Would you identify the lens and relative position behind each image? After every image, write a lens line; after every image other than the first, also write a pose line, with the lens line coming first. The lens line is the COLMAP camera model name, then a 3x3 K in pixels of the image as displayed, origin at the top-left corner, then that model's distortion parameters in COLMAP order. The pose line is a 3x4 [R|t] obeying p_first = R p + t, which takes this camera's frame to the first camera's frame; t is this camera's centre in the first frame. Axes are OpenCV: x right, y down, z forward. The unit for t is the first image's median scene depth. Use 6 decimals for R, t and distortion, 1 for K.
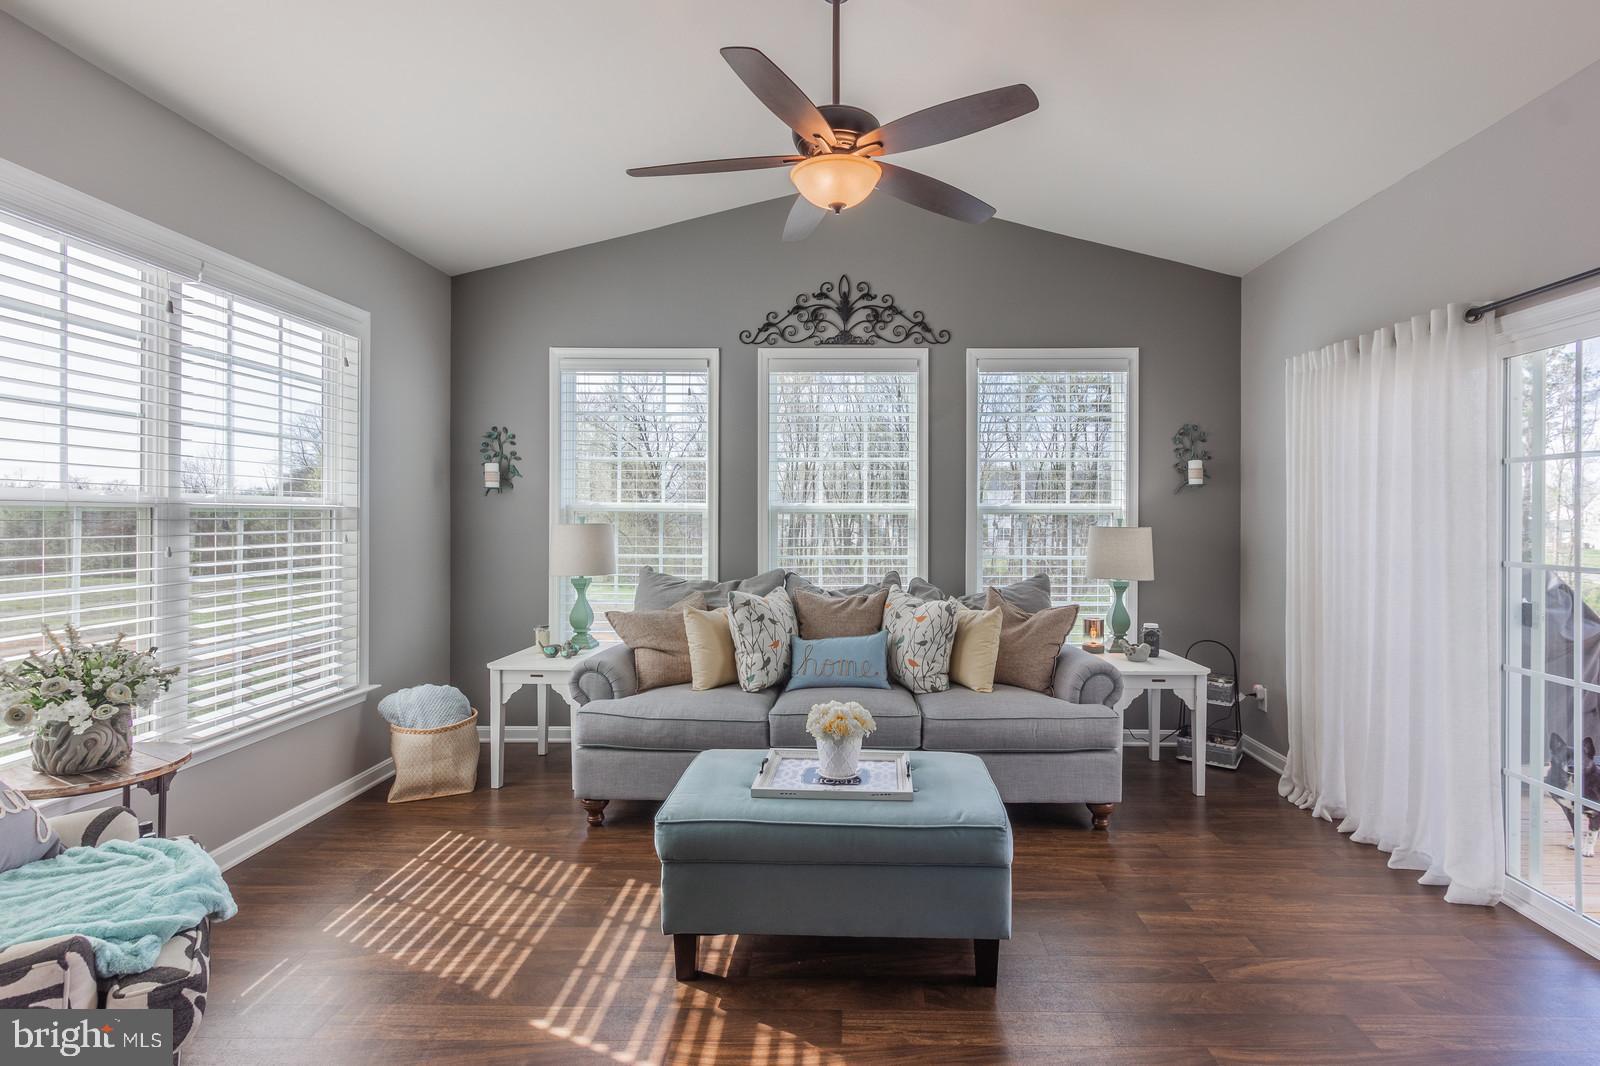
lens RADIAL K [[741.7, 0, 806.9], [0, 741.7, 529.9], [0, 0, 1]] dist [0.016759, -0.005072]
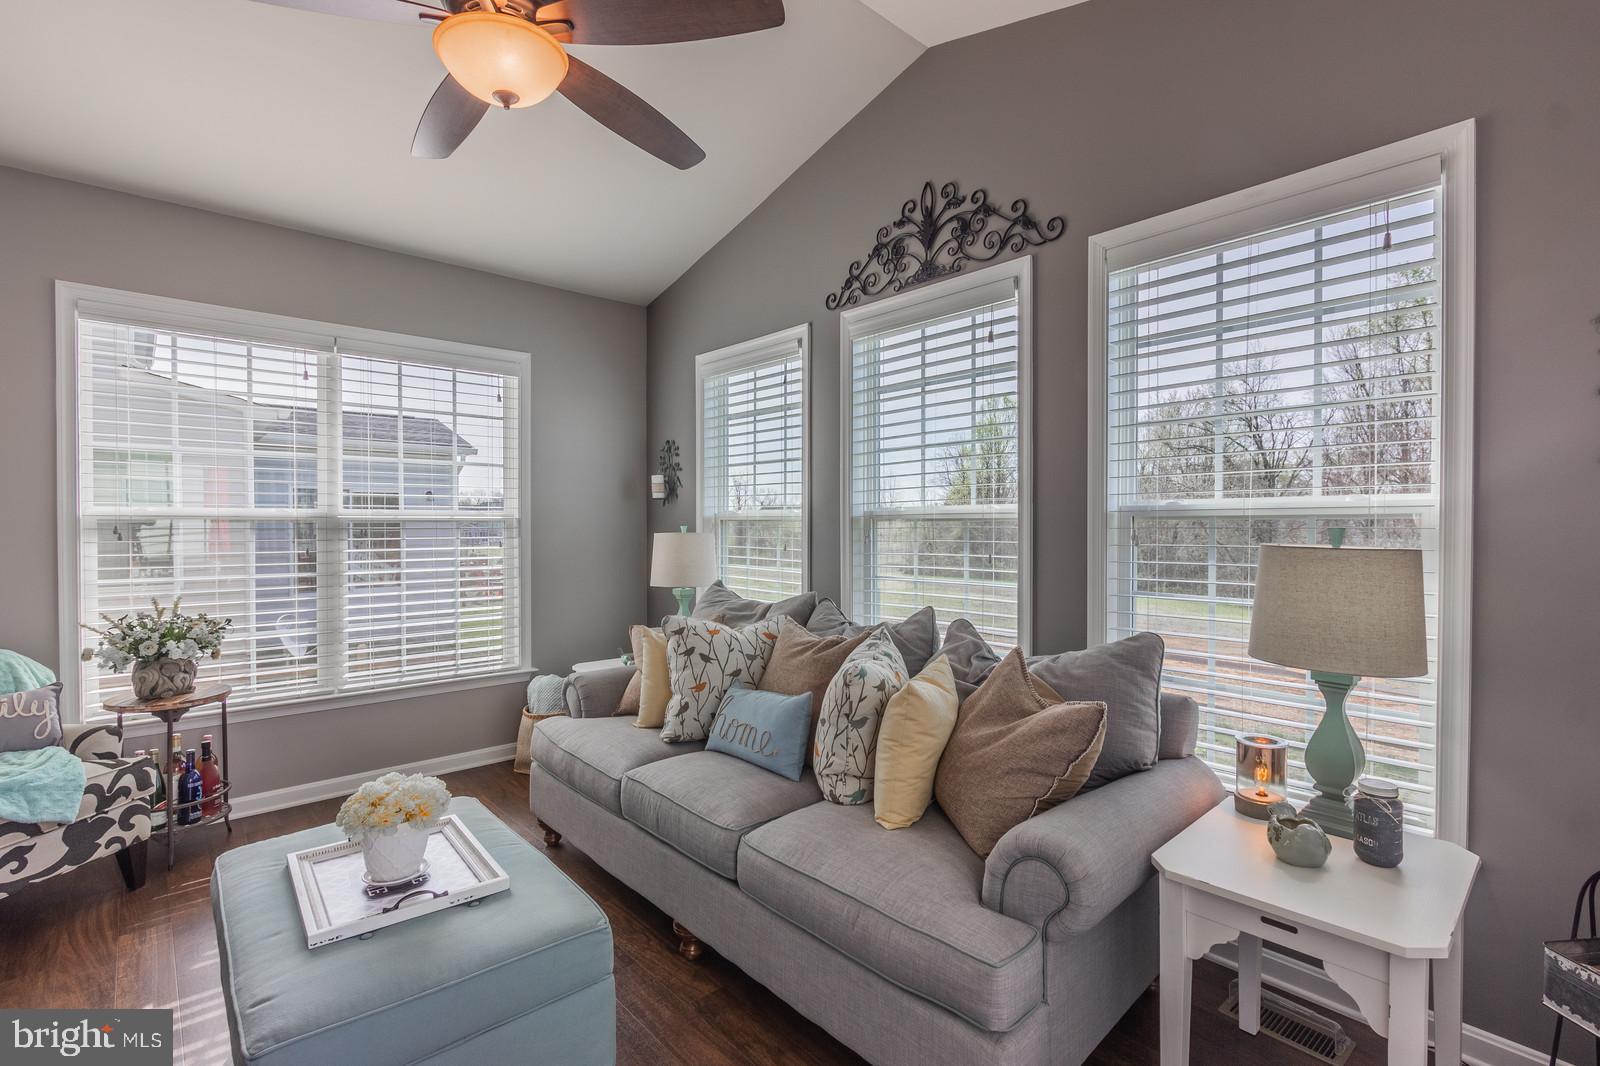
lens RADIAL K [[741.7, 0, 798.1], [0, 741.7, 533.8], [0, 0, 1]] dist [0.016759, -0.005072]
pose [[0.682686, 0.007256, -0.730676, 0.485614], [-0.010043, 0.999949, 0.000547, -0.008664], [0.730643, 0.006965, 0.682724, 0.430238]]
